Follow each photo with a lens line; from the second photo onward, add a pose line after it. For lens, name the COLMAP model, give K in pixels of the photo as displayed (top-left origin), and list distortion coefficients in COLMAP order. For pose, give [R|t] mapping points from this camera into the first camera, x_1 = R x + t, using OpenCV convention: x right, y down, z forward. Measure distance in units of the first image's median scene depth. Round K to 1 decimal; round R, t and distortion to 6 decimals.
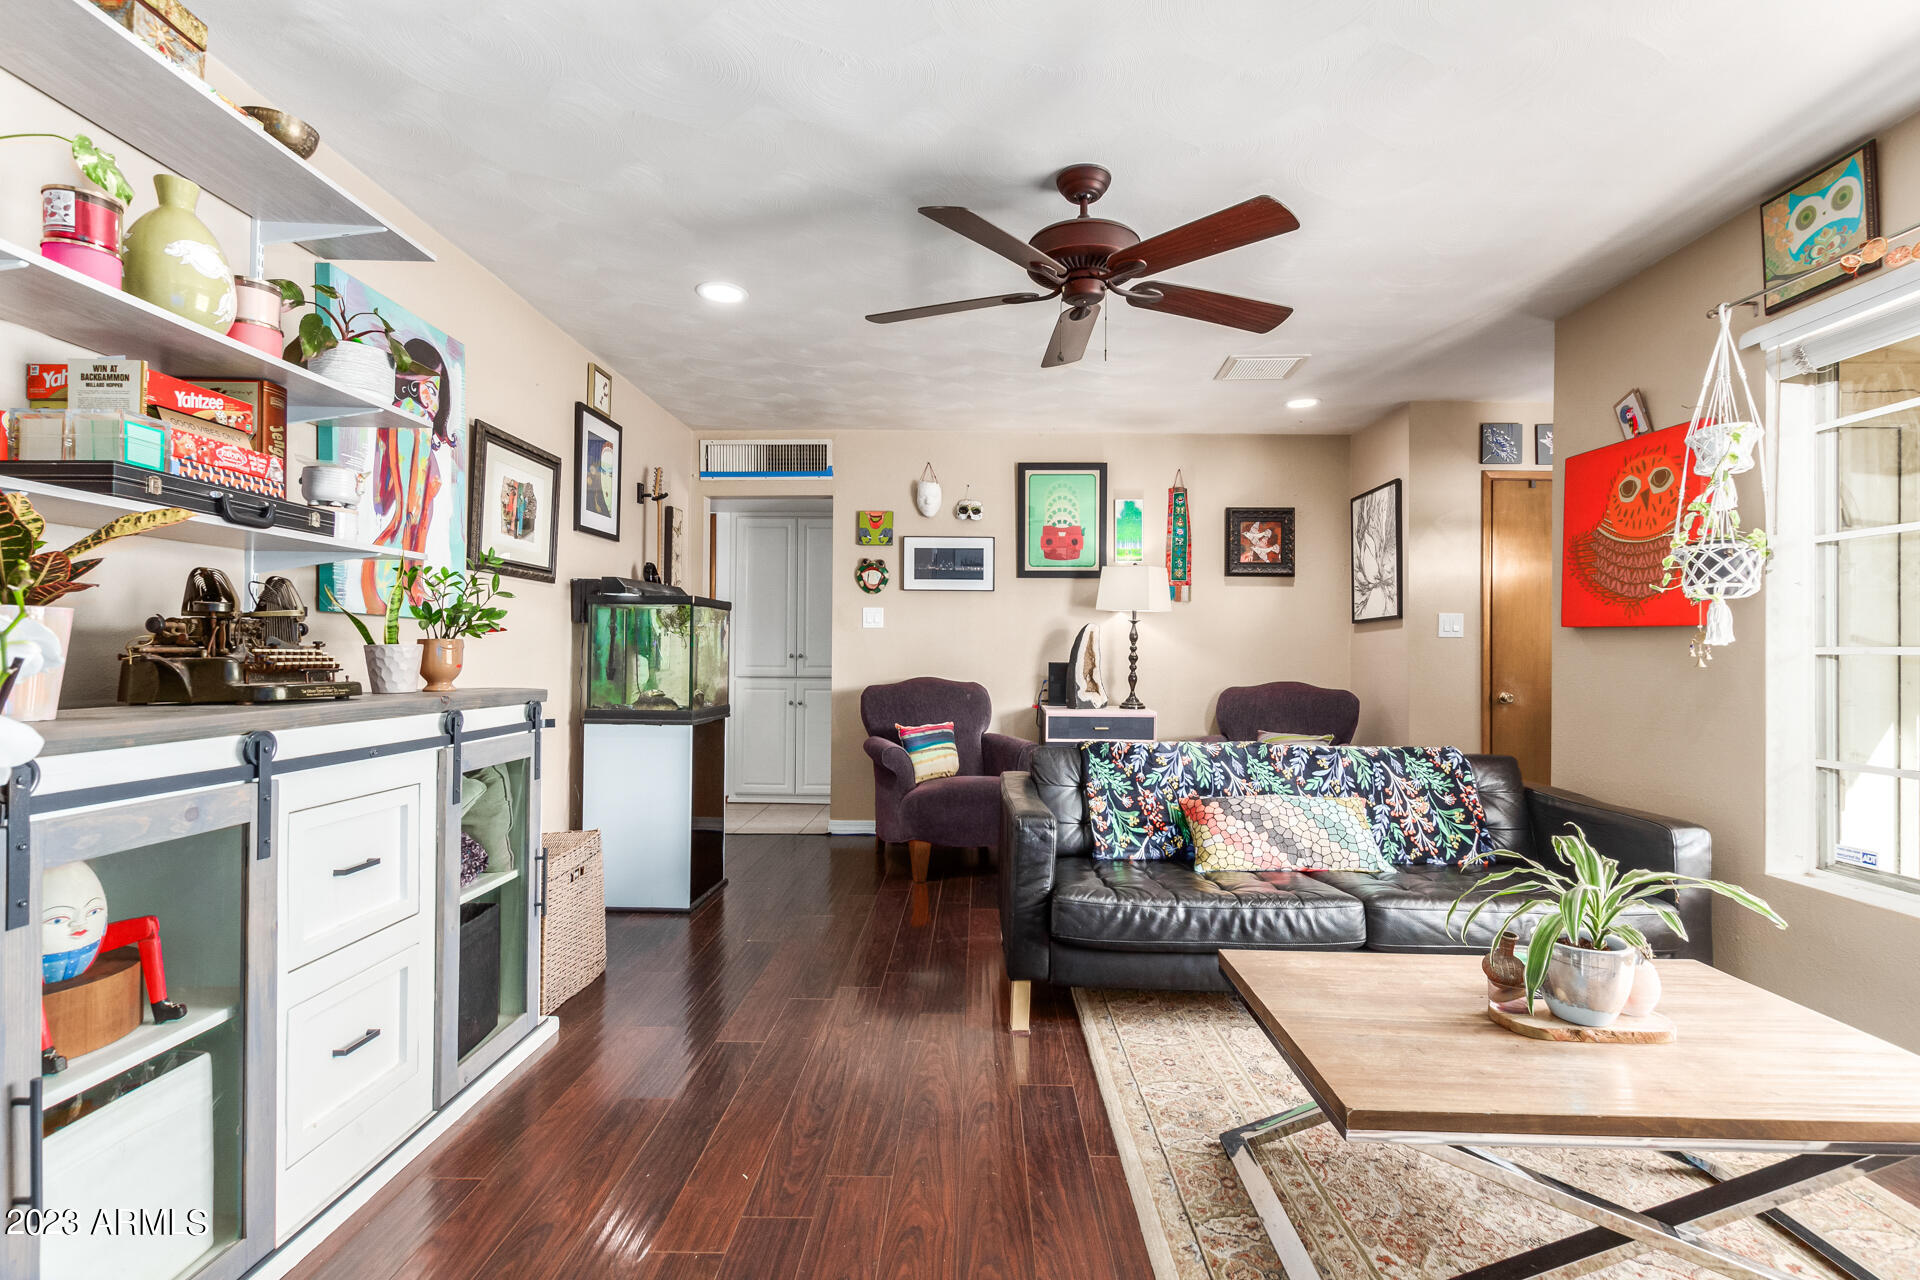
lens RADIAL K [[896.9, 0, 978.0], [0, 896.9, 637.8], [0, 0, 1]] dist [0.007708, -0.001307]
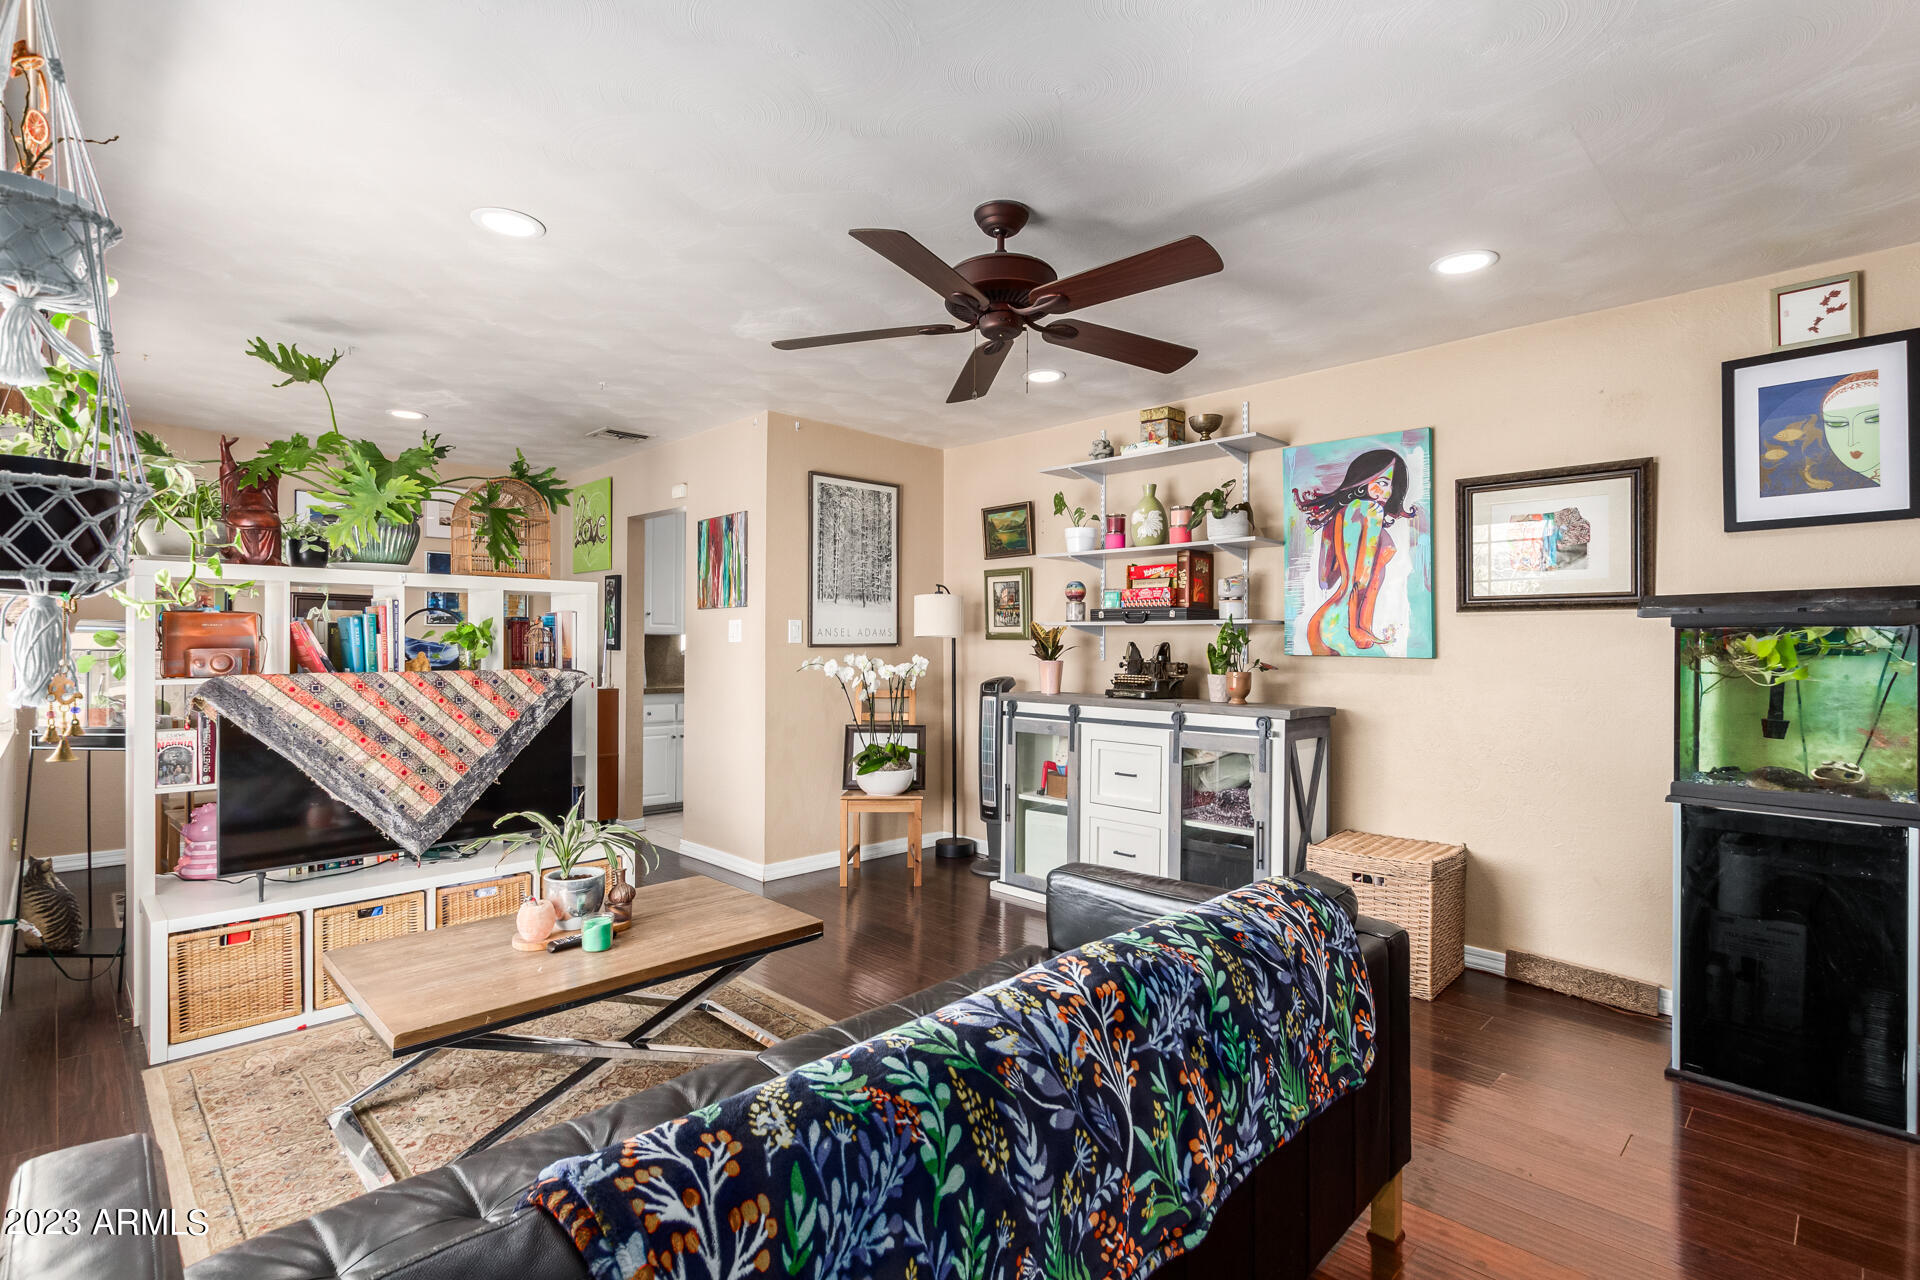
lens RADIAL K [[896.9, 0, 972.8], [0, 896.9, 645.6], [0, 0, 1]] dist [0.007708, -0.001307]
pose [[-0.712107, -0.013277, -0.701945, 0.888222], [0.002368, 0.999770, -0.021312, -0.013174], [0.702067, -0.016839, -0.711912, 1.811347]]
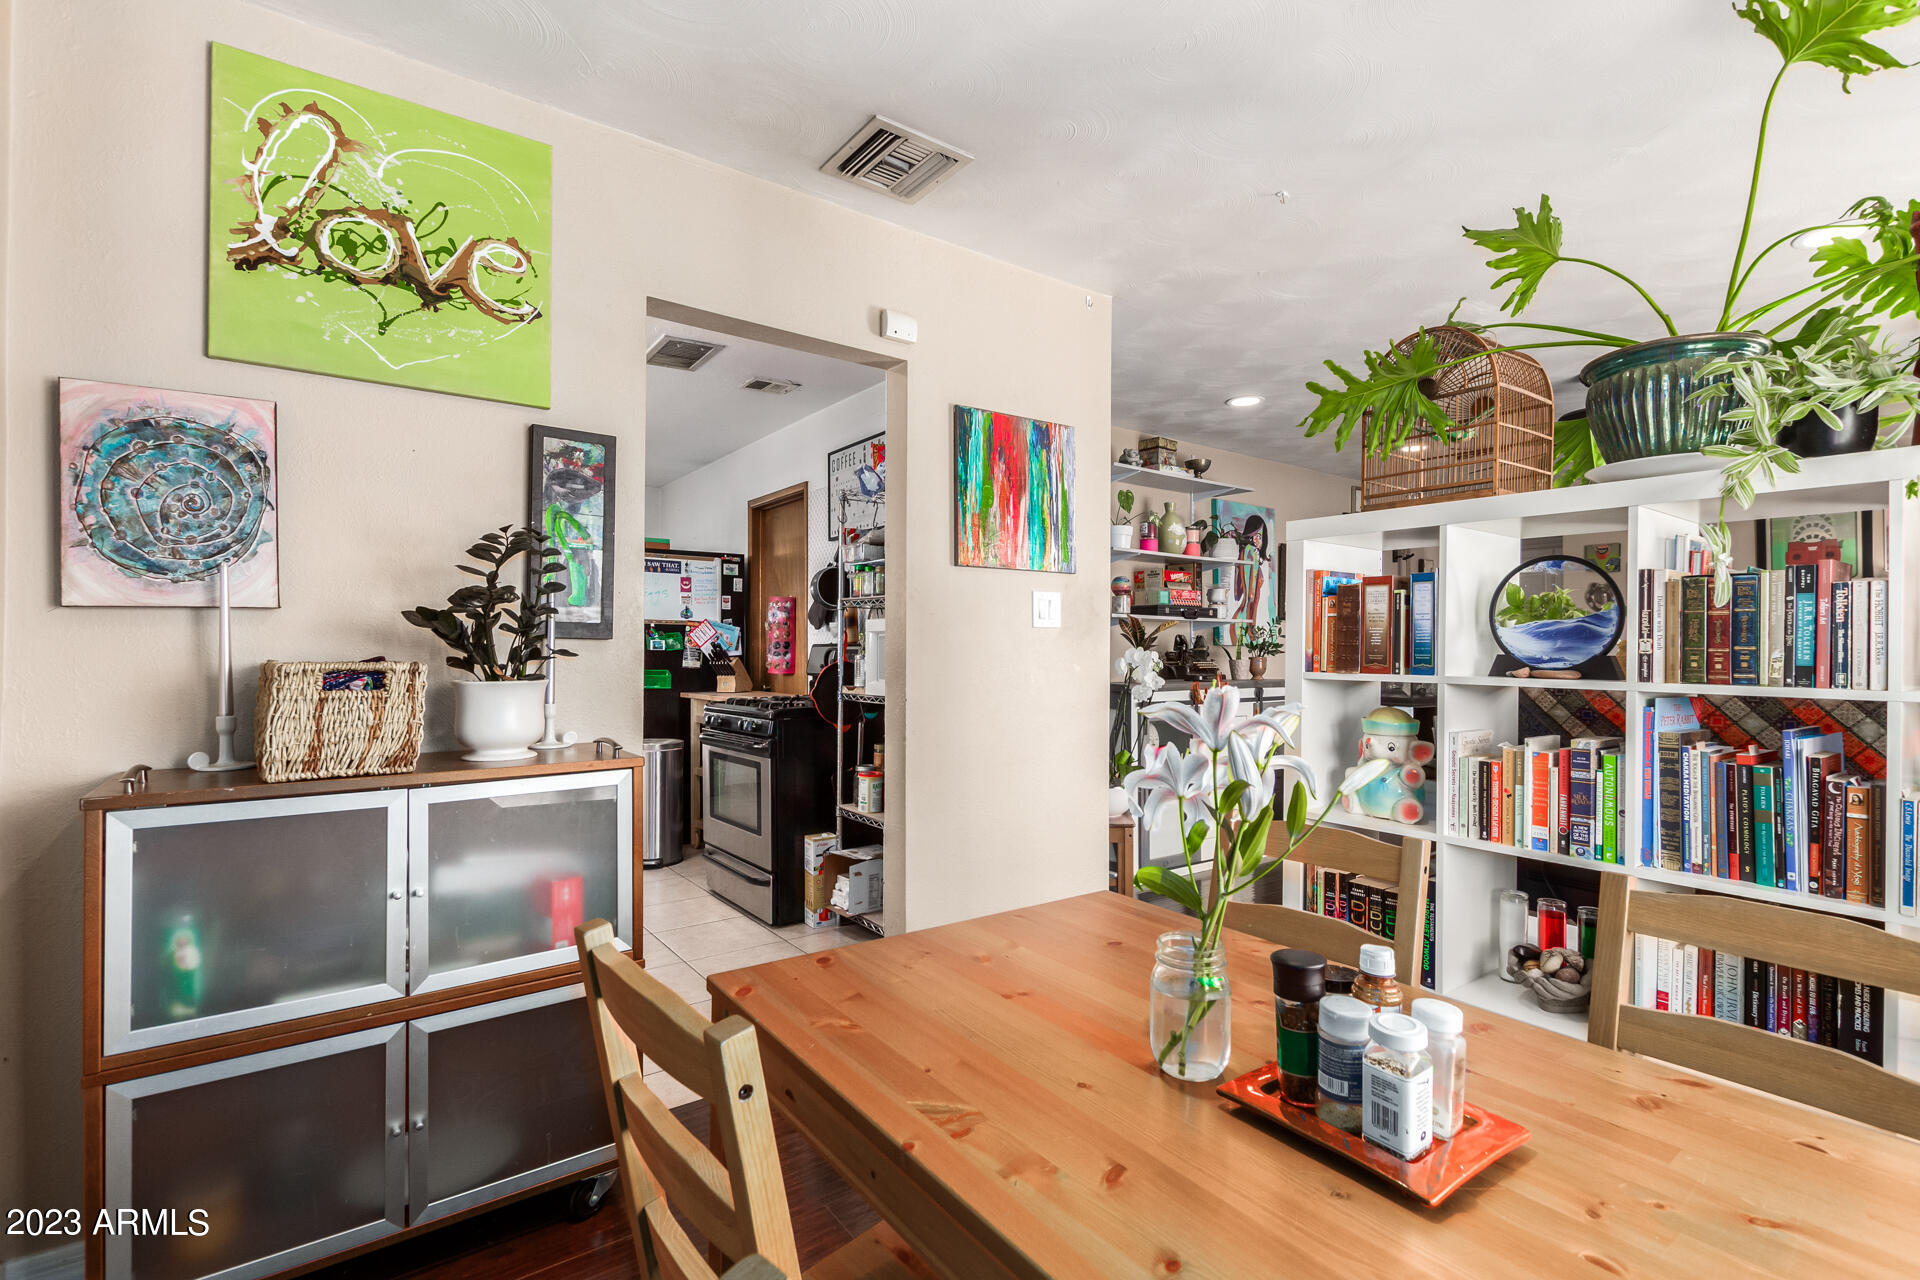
lens RADIAL K [[896.9, 0, 946.0], [0, 896.9, 645.6], [0, 0, 1]] dist [0.007708, -0.001307]
pose [[0.587880, -0.007928, -0.808909, 0.790975], [0.015508, 0.999879, 0.001471, -0.043656], [0.808799, -0.013409, 0.587932, -0.996630]]
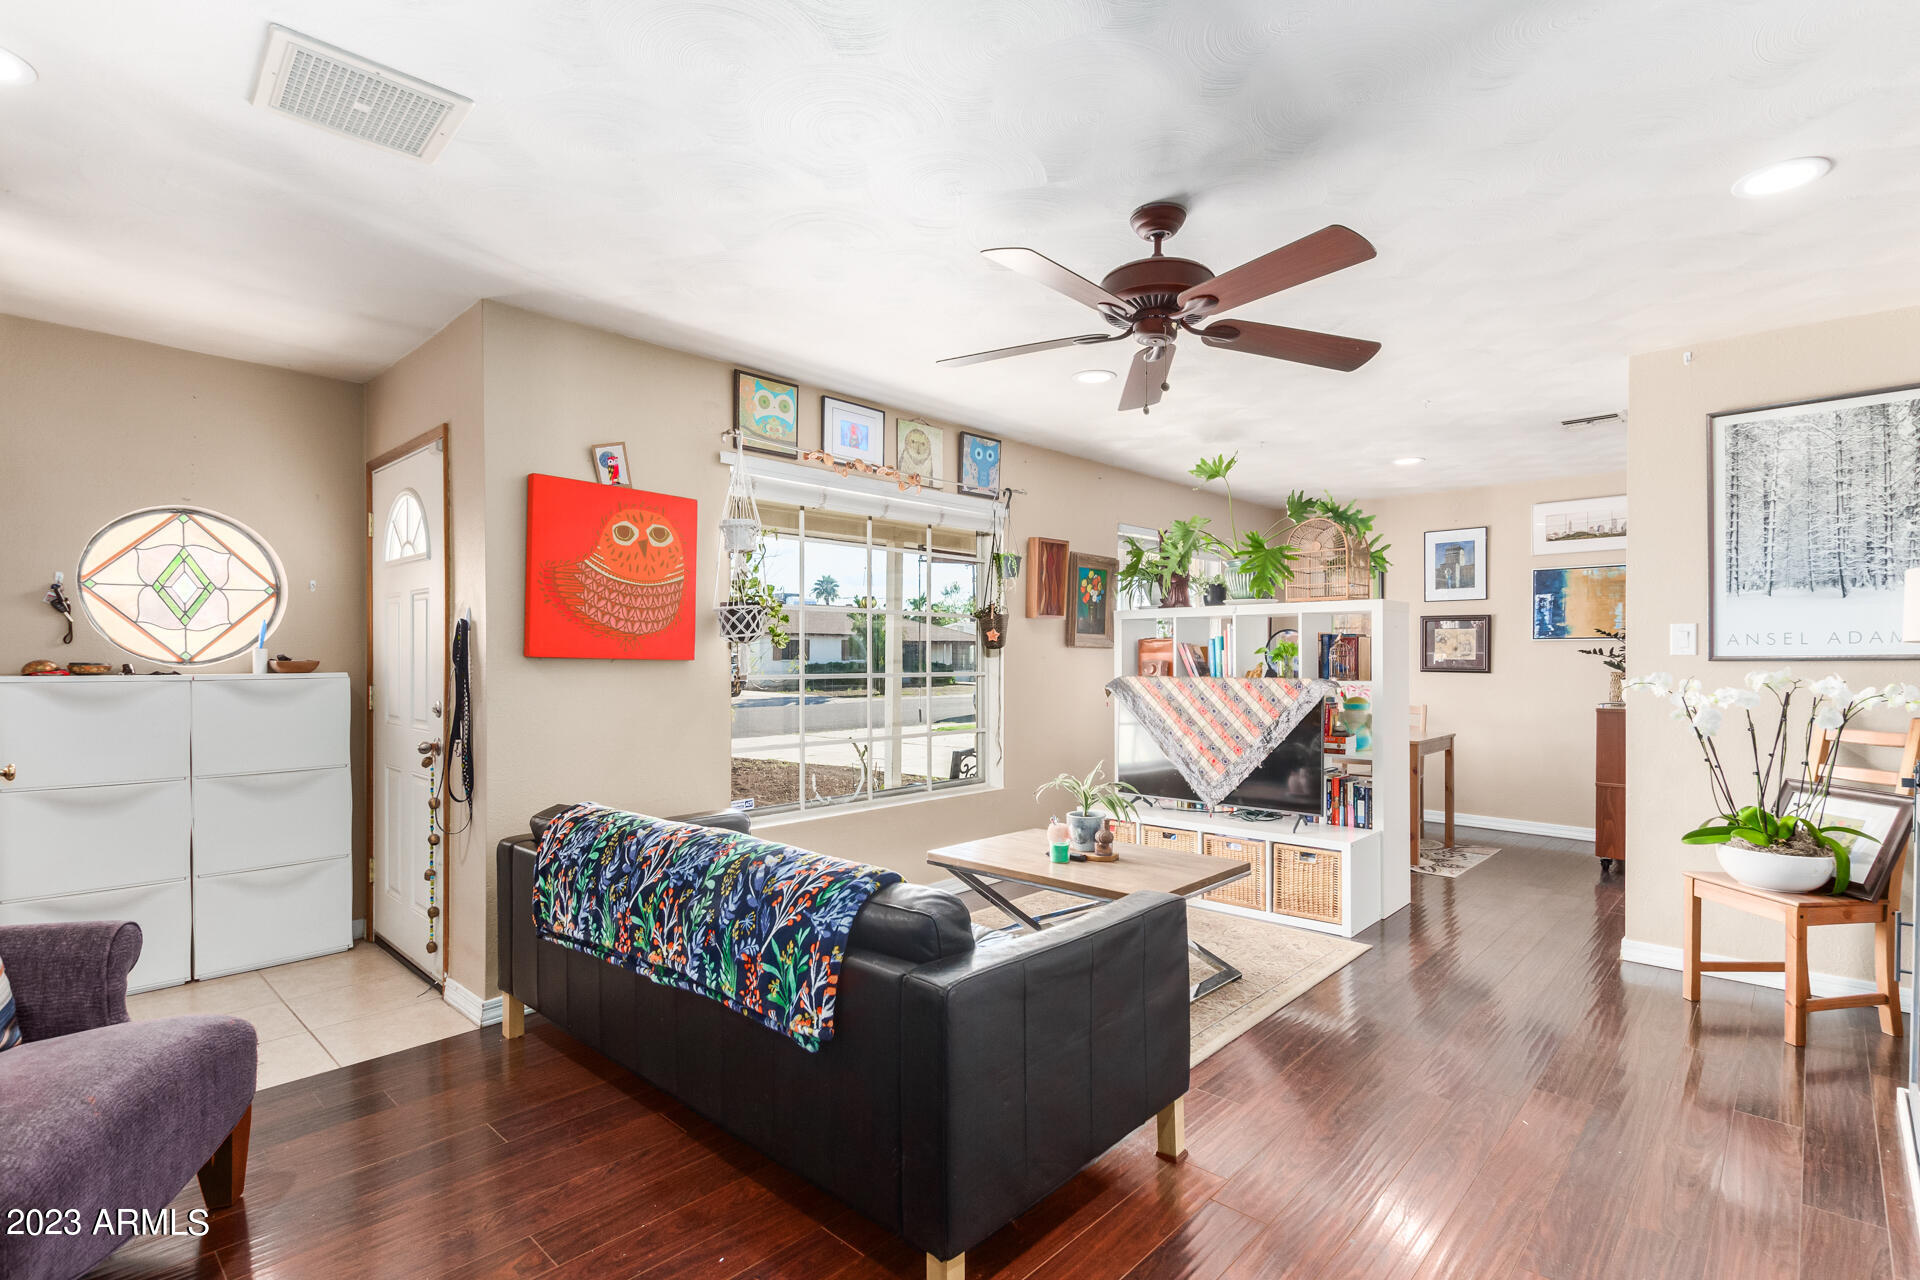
lens RADIAL K [[896.9, 0, 967.7], [0, 896.9, 654.1], [0, 0, 1]] dist [0.007708, -0.001307]
pose [[-0.727731, -0.009821, 0.685792, -0.435100], [-0.022596, 0.999698, -0.009663, -0.023843], [-0.685490, -0.022528, -0.727733, 1.995362]]
